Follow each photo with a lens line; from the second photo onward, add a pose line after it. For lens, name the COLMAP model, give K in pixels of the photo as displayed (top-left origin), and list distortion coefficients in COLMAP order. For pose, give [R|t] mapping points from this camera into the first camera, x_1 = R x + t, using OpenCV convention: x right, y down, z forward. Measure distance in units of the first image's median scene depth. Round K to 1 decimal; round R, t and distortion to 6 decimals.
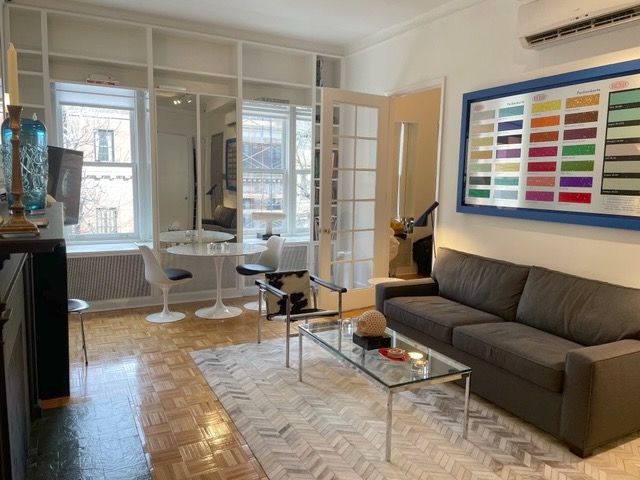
lens RADIAL K [[481.3, 0, 320.0], [0, 481.3, 240.0], [0, 0, 1]] dist [0.095652, -0.126348]
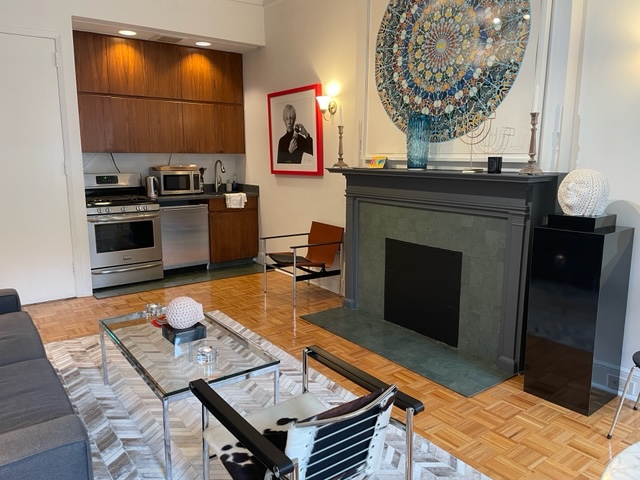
lens RADIAL K [[481.3, 0, 320.0], [0, 481.3, 240.0], [0, 0, 1]] dist [0.095652, -0.126348]
pose [[-0.986377, 0.000029, -0.164498, 0.009169], [-0.049039, 0.954478, 0.294222, -0.151905], [0.157019, 0.298280, -0.941474, 1.308138]]
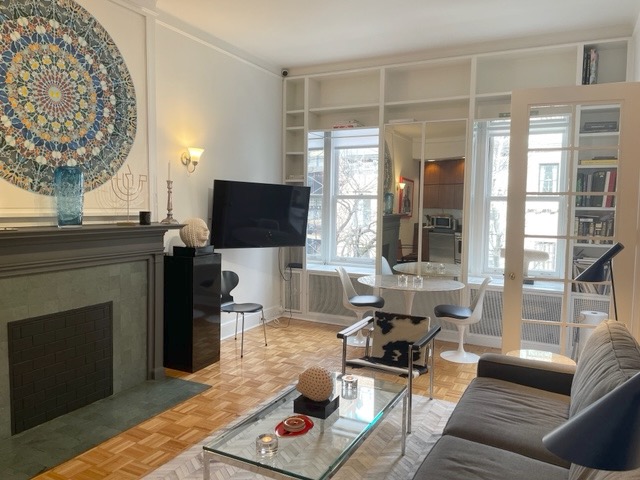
lens RADIAL K [[481.3, 0, 320.0], [0, 481.3, 240.0], [0, 0, 1]] dist [0.095652, -0.126348]
pose [[0.580663, 0.049270, -0.812652, 0.549470], [-0.106699, 0.994163, -0.015964, -0.037030], [0.807122, 0.095979, 0.582530, 0.371329]]
